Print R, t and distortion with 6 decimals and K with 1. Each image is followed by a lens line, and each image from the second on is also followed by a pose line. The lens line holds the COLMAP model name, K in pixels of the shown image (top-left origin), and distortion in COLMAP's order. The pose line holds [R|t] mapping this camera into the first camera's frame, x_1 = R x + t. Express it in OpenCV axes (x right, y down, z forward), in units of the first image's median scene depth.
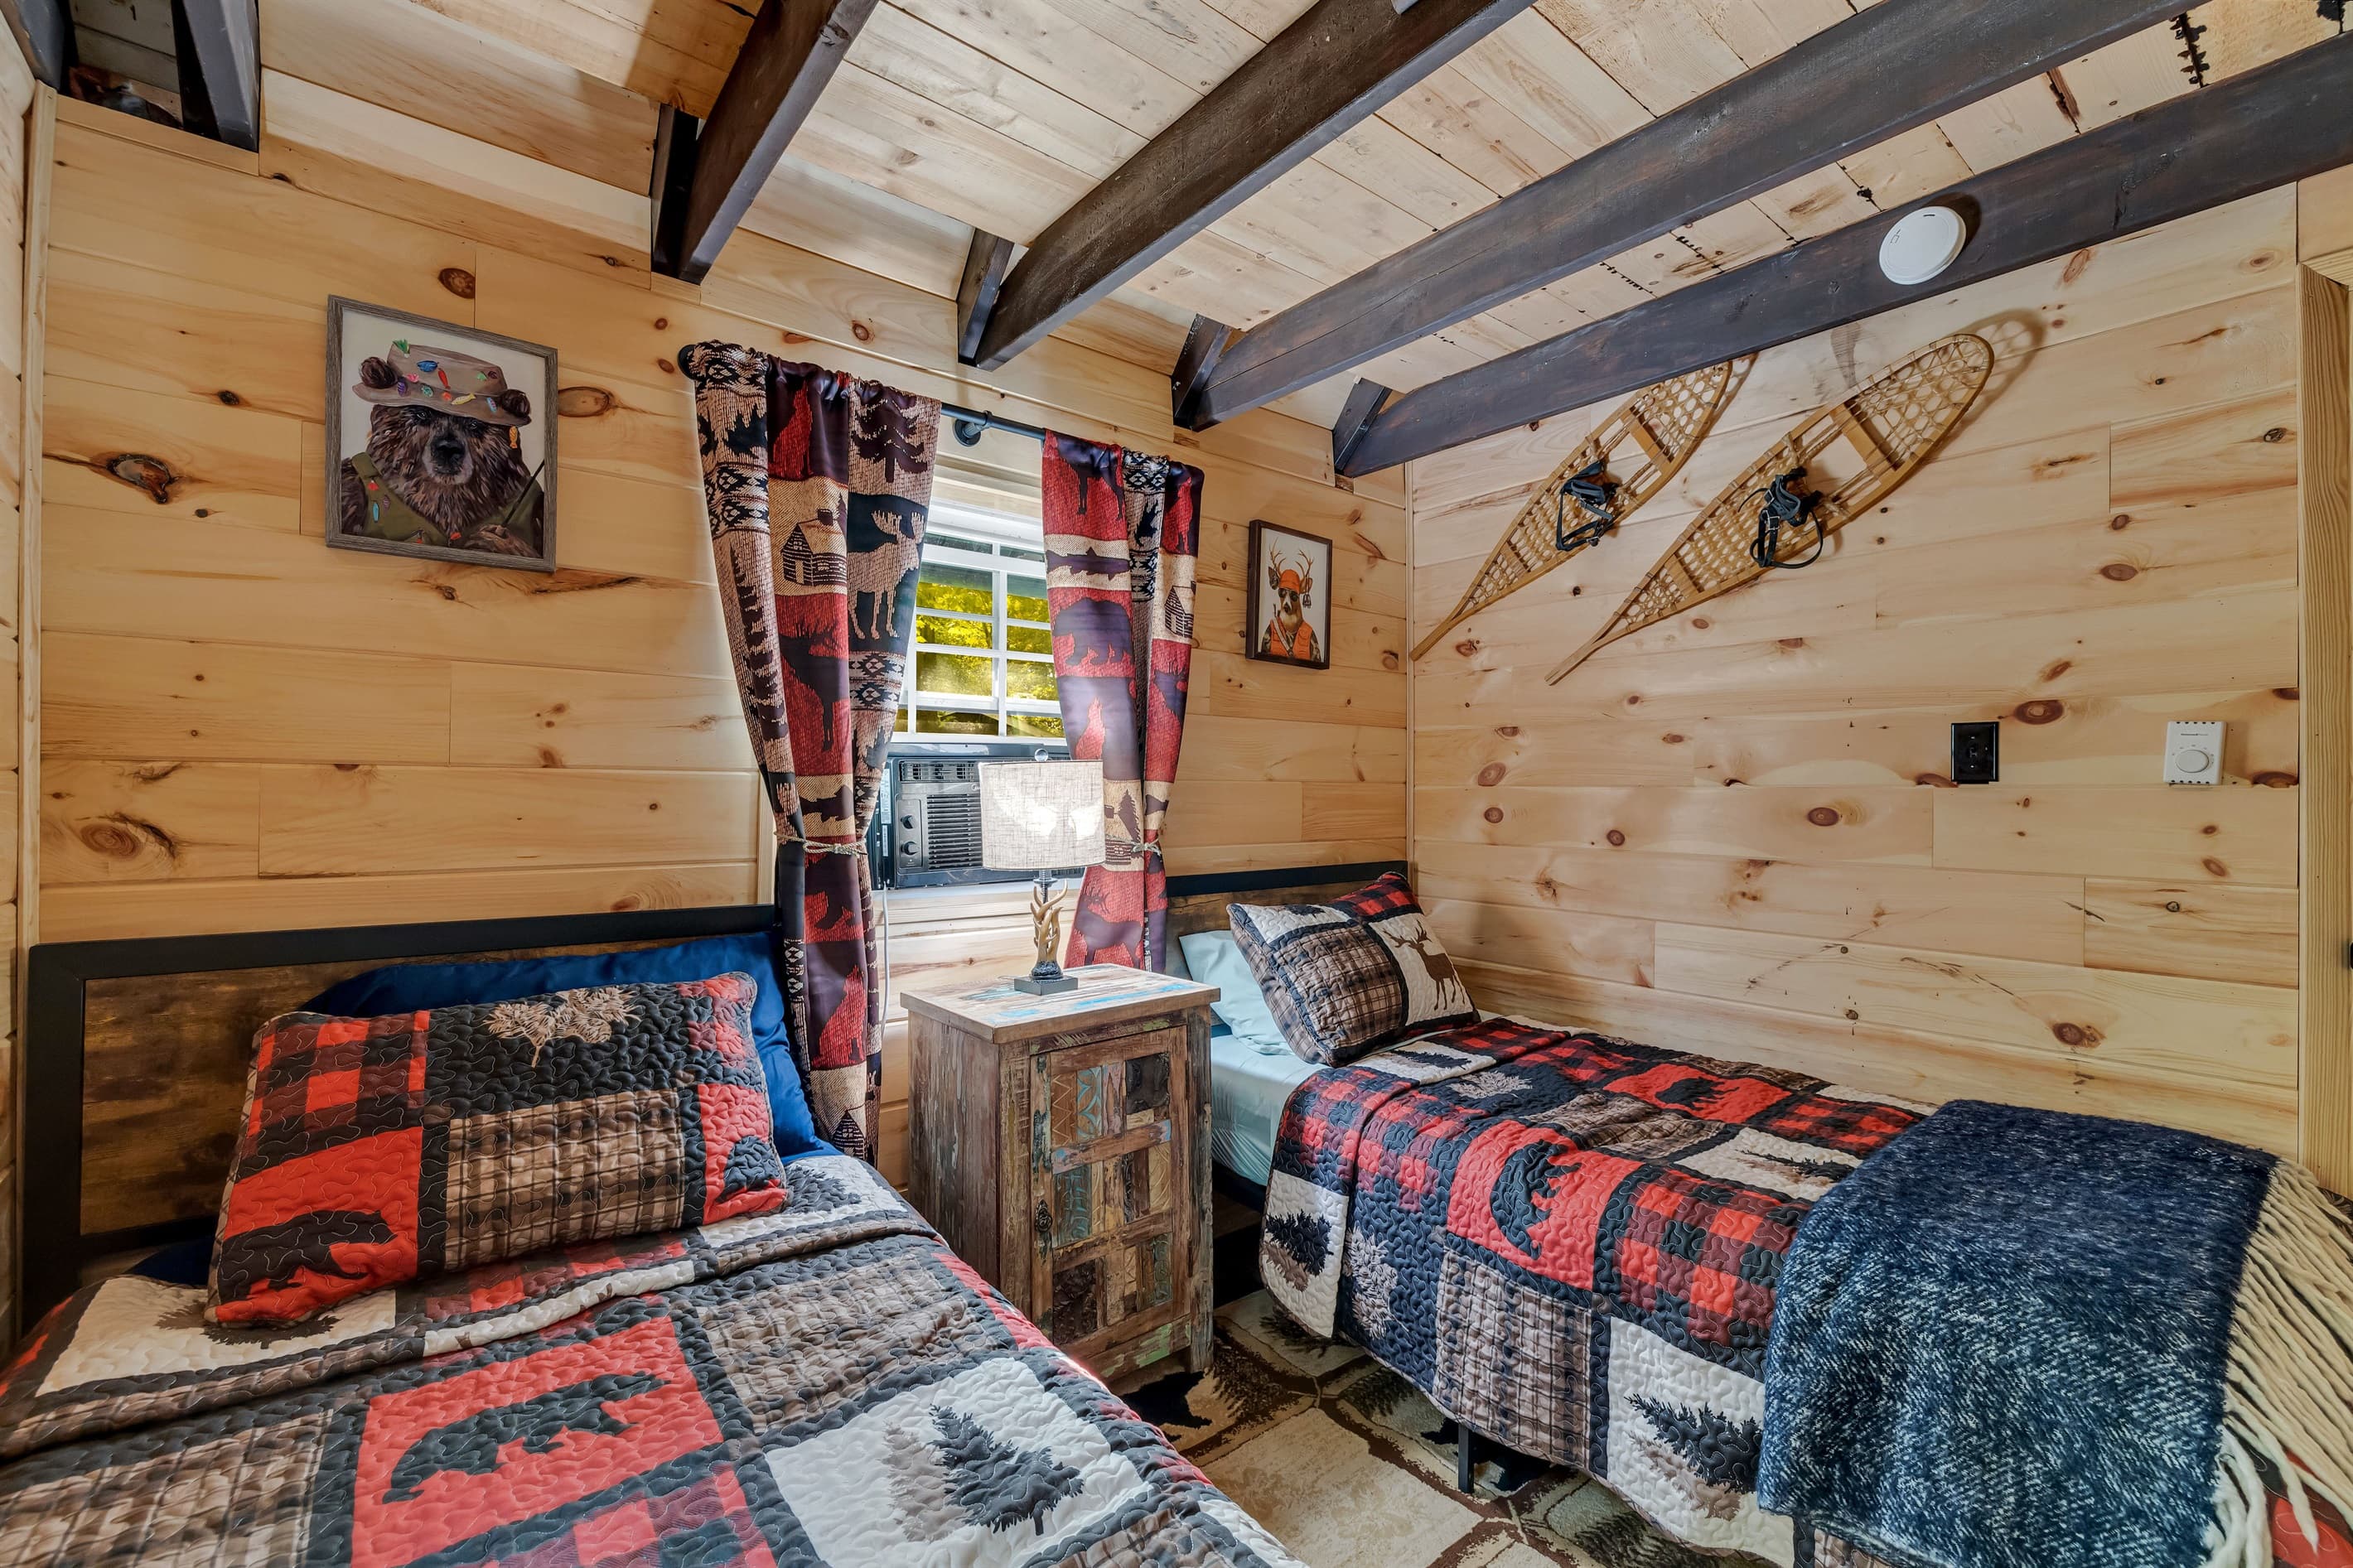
lens RADIAL K [[997.1, 0, 1183.7], [0, 997.1, 785.6], [0, 0, 1]] dist [-0.001033, -0.000557]
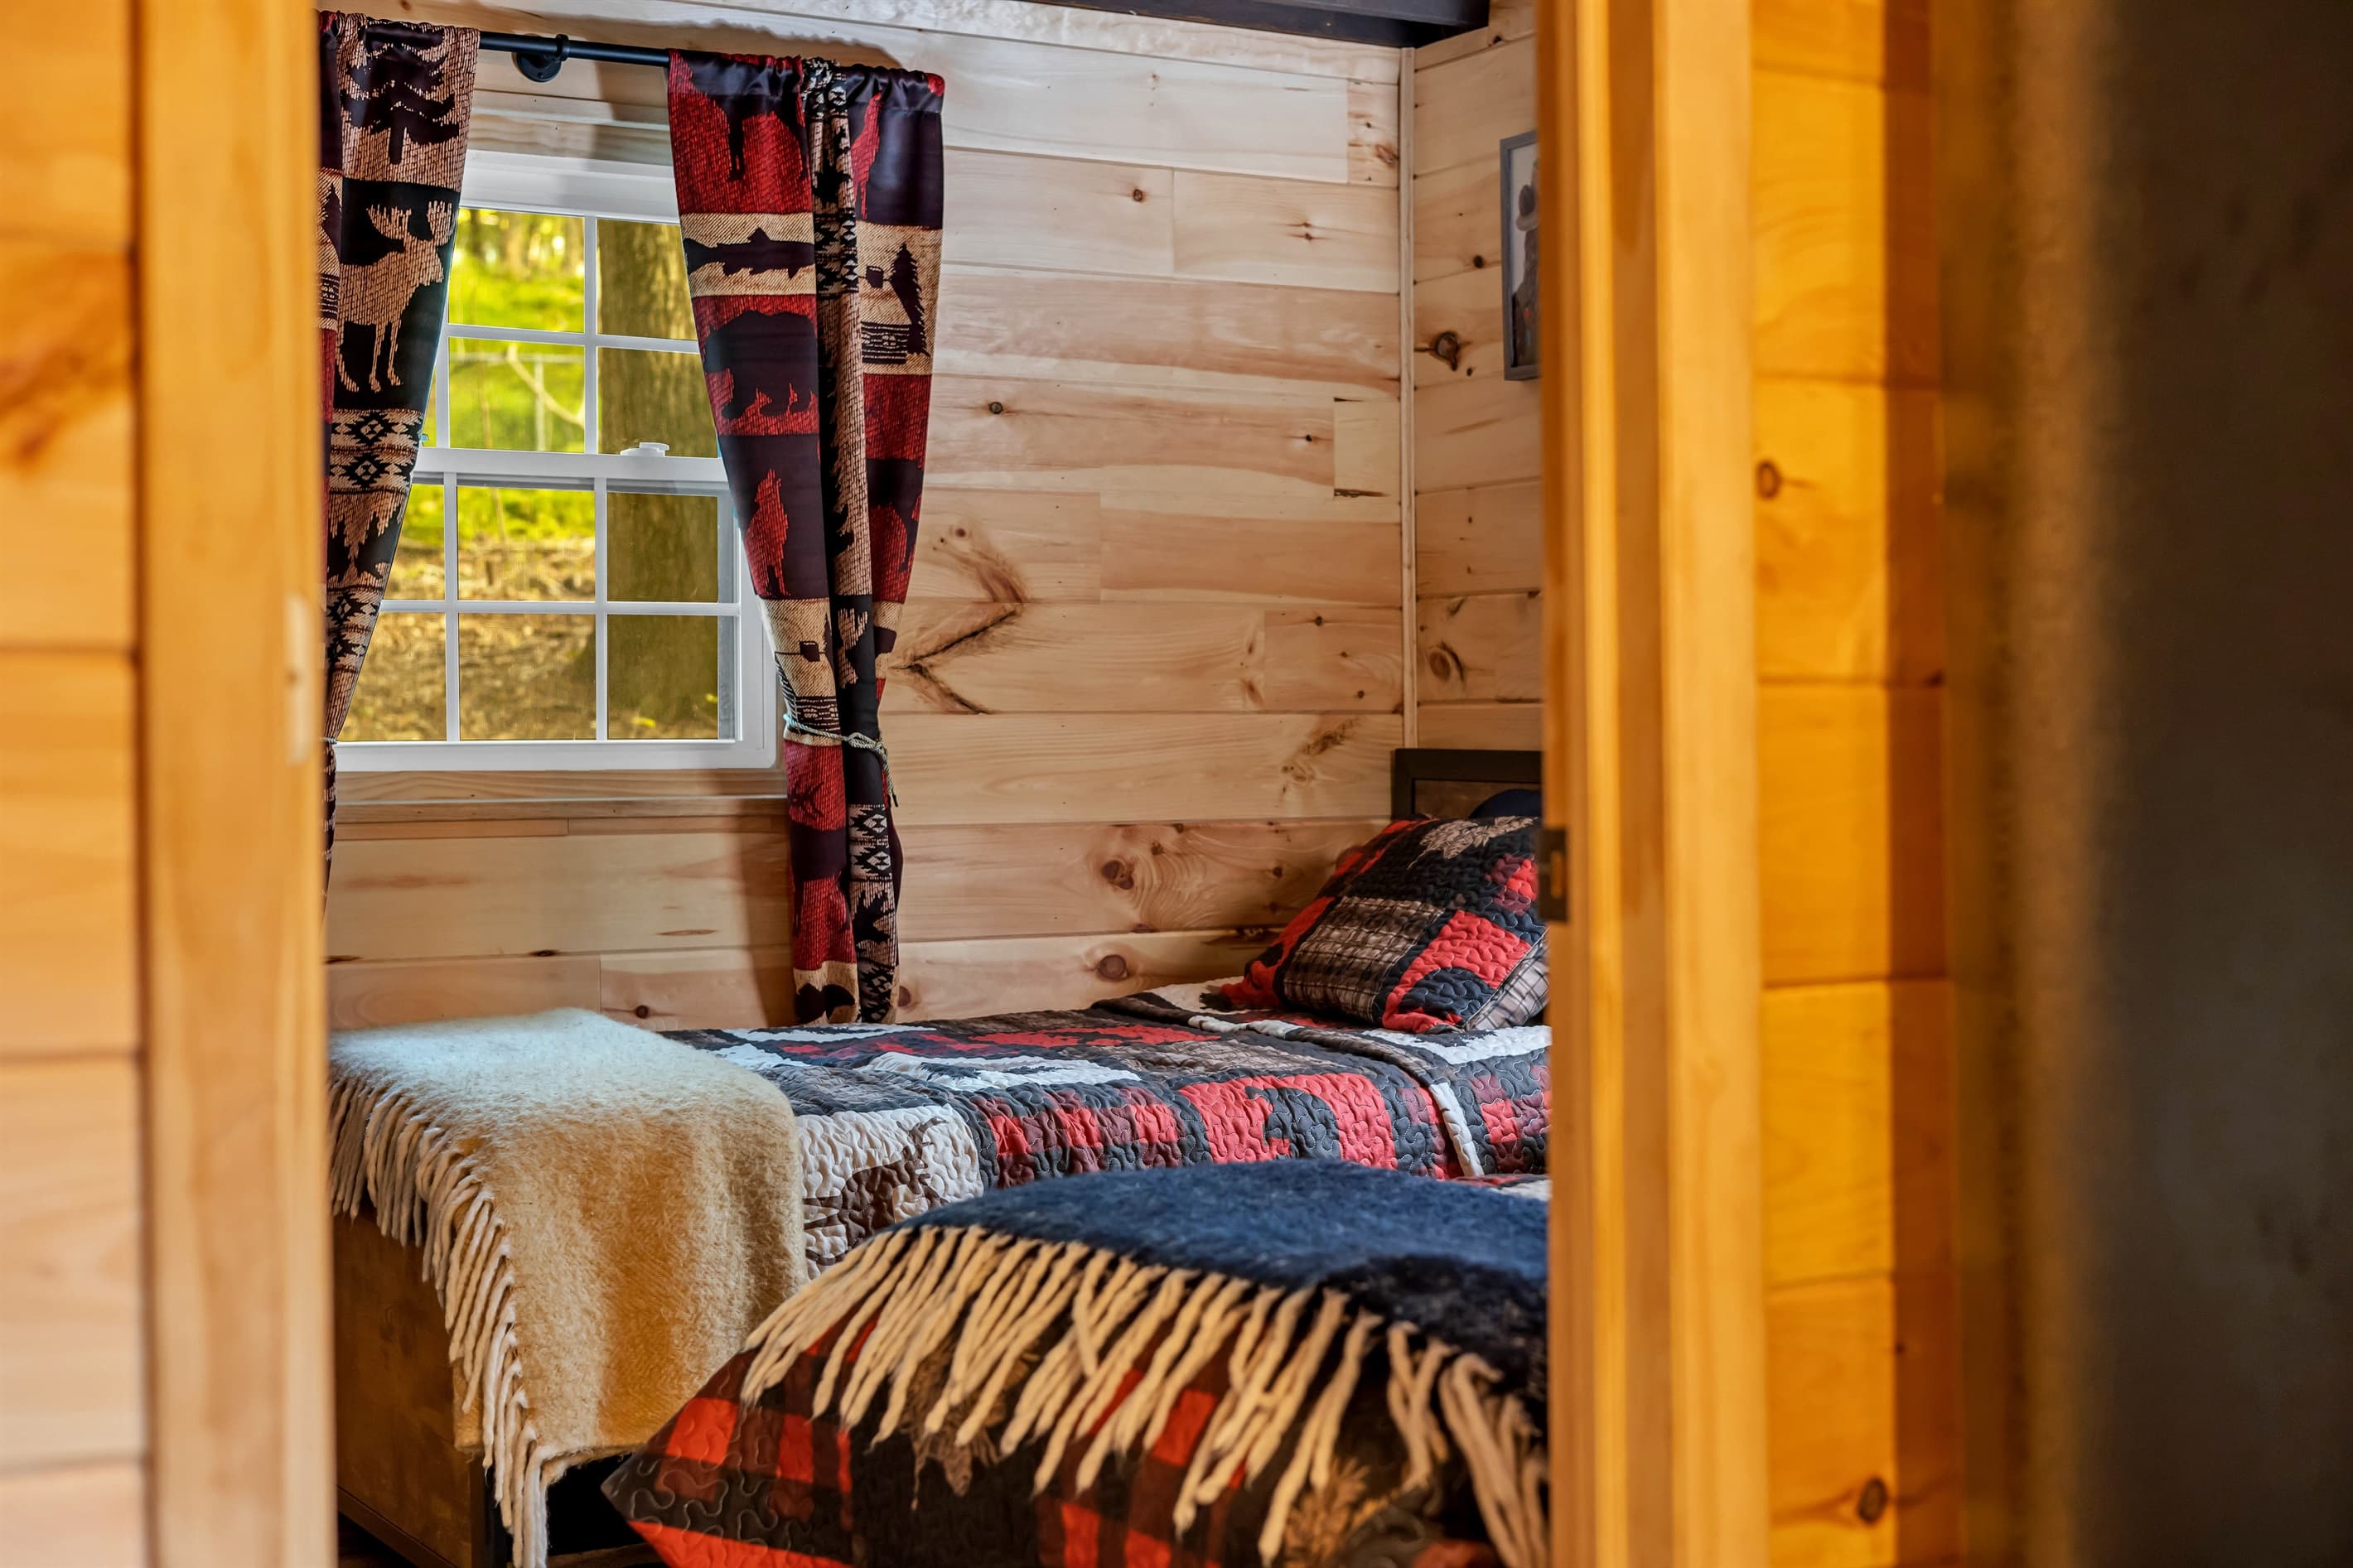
lens RADIAL K [[3274.5, 0, 1179.0], [0, 3274.5, 785.6], [0, 0, 1]] dist [-0.020896, 0.000000]
pose [[-0.142347, 0.012214, -0.989741, 2.154030], [0.011152, 0.999880, 0.010735, 0.116913], [0.989754, -0.009509, -0.142466, 0.958332]]
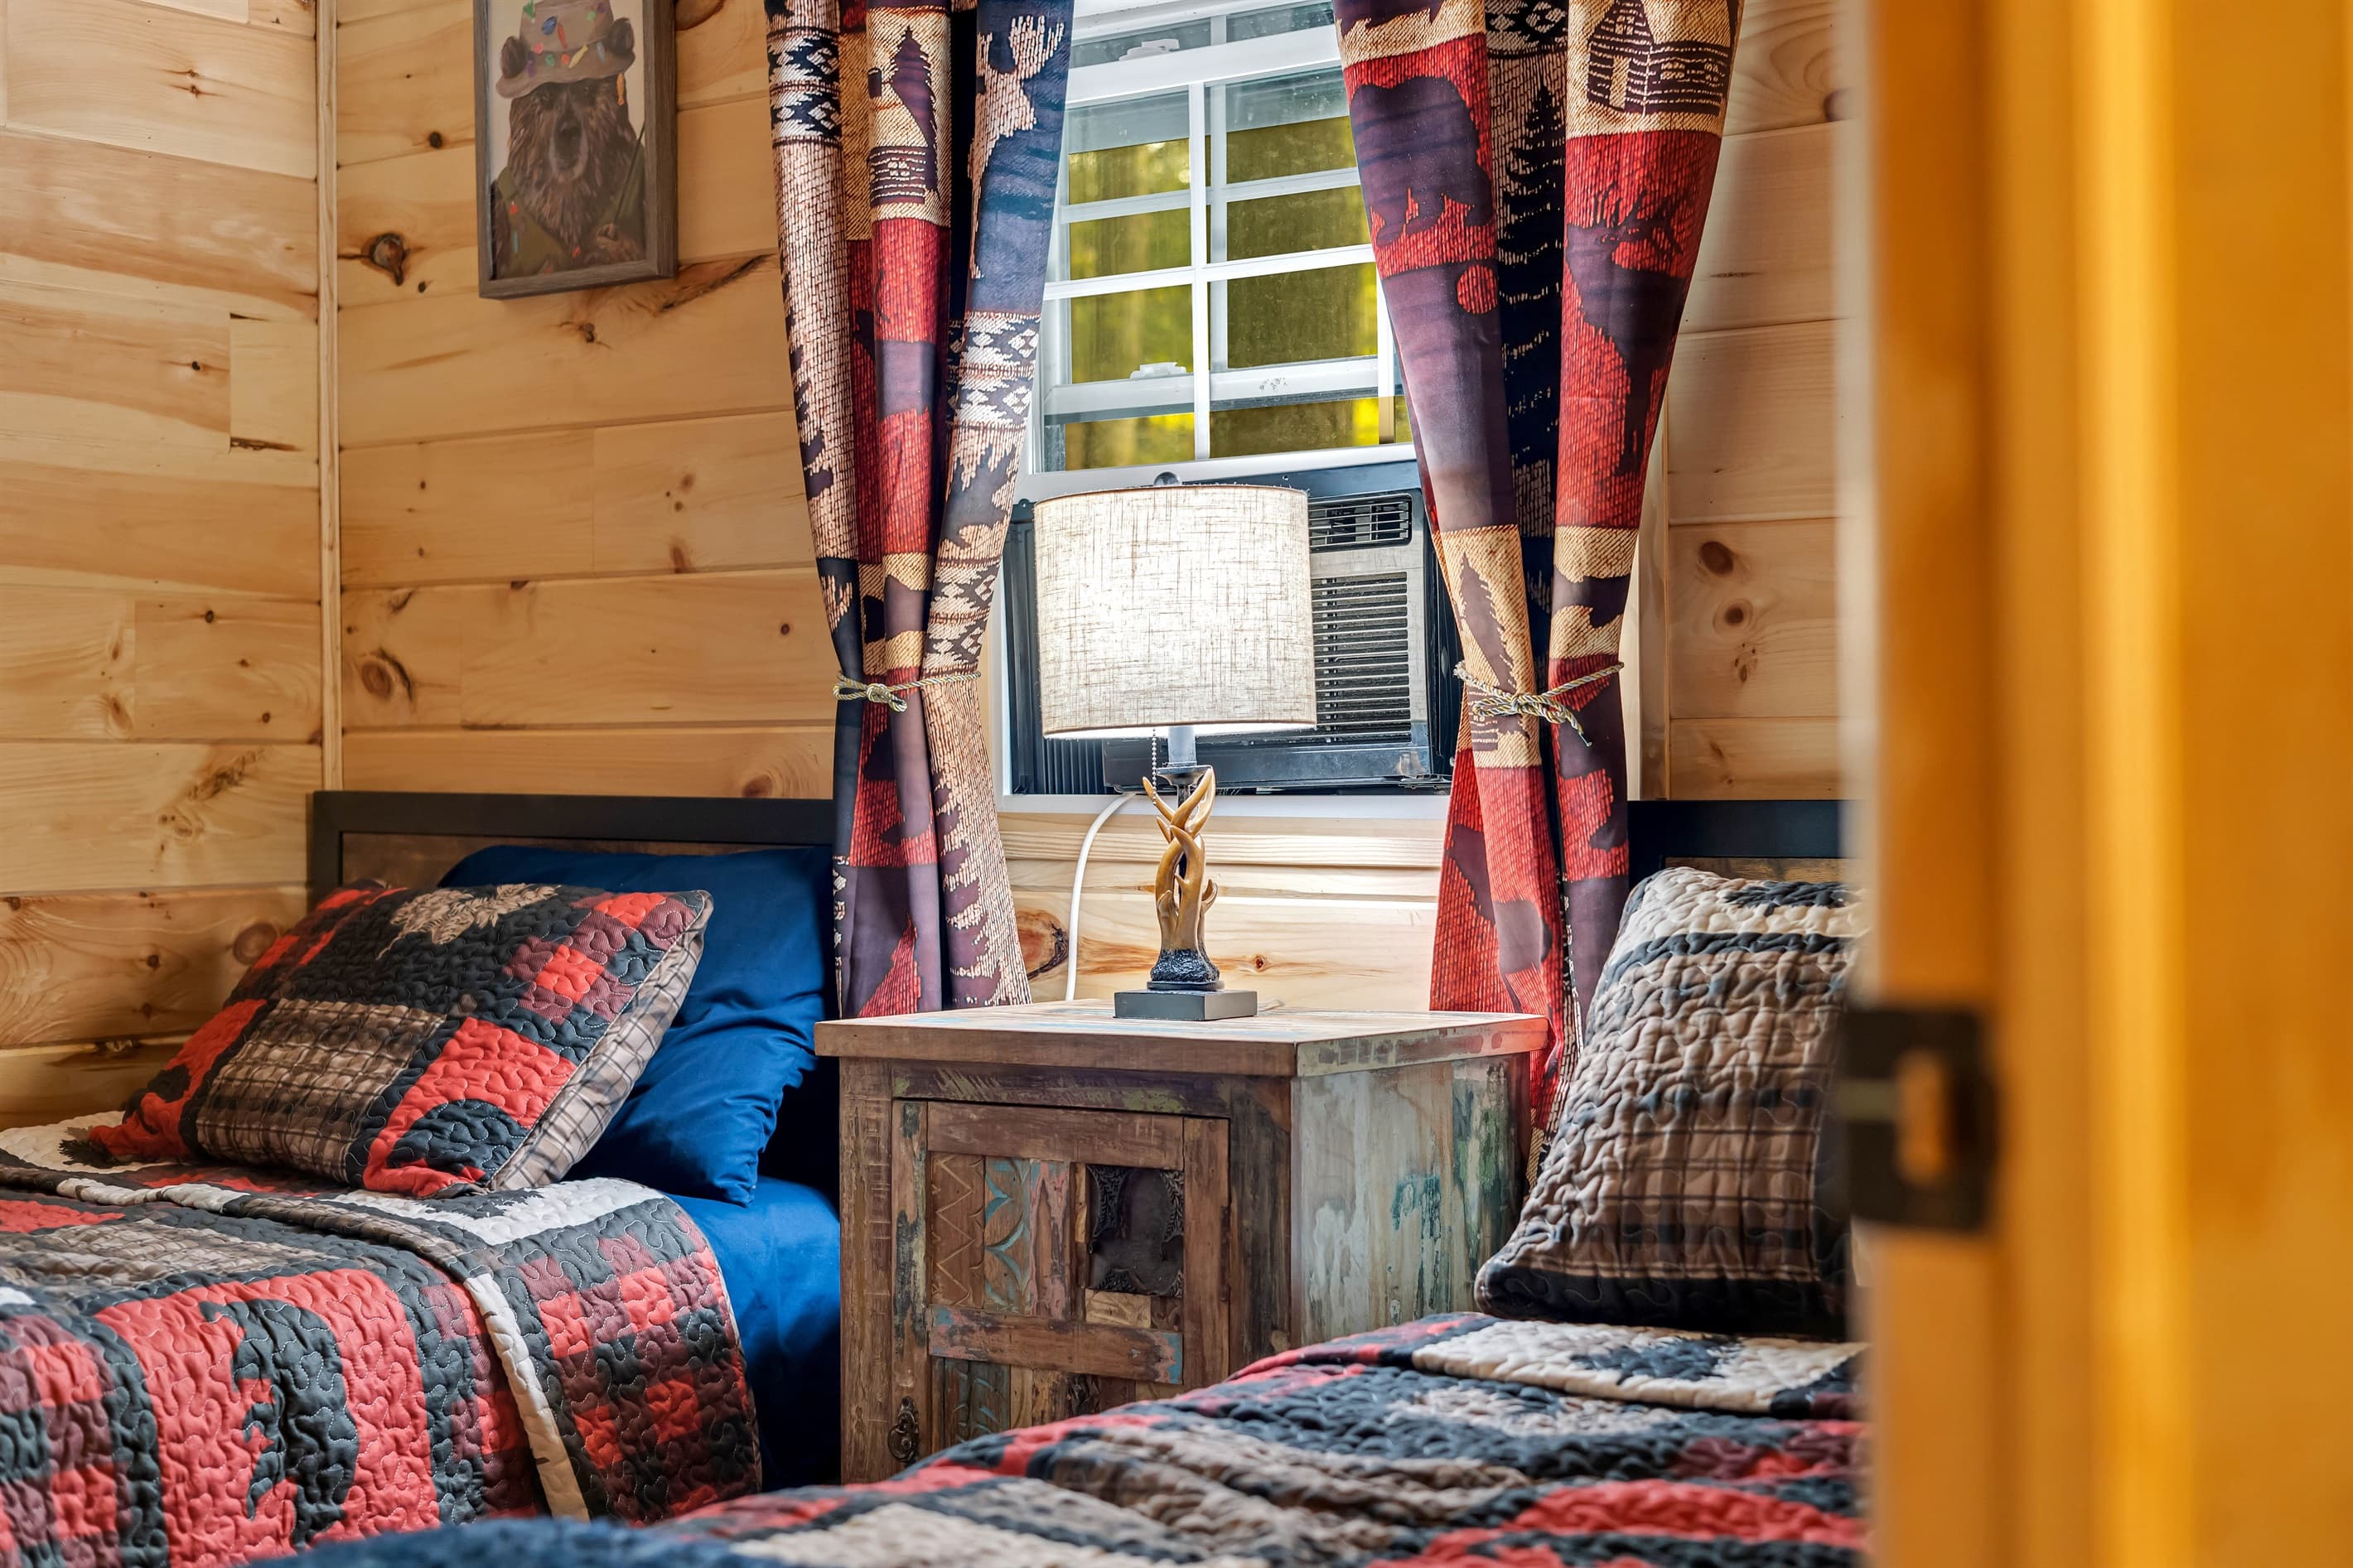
lens RADIAL K [[3292.3, 0, 1162.3], [0, 3292.3, 782.6], [0, 0, 1]] dist [0.011228, 0.000000]
pose [[0.247685, -0.000691, -0.968840, 1.471252], [0.010649, 0.999941, 0.002009, 0.113472], [0.968782, -0.010815, 0.247678, 0.731745]]
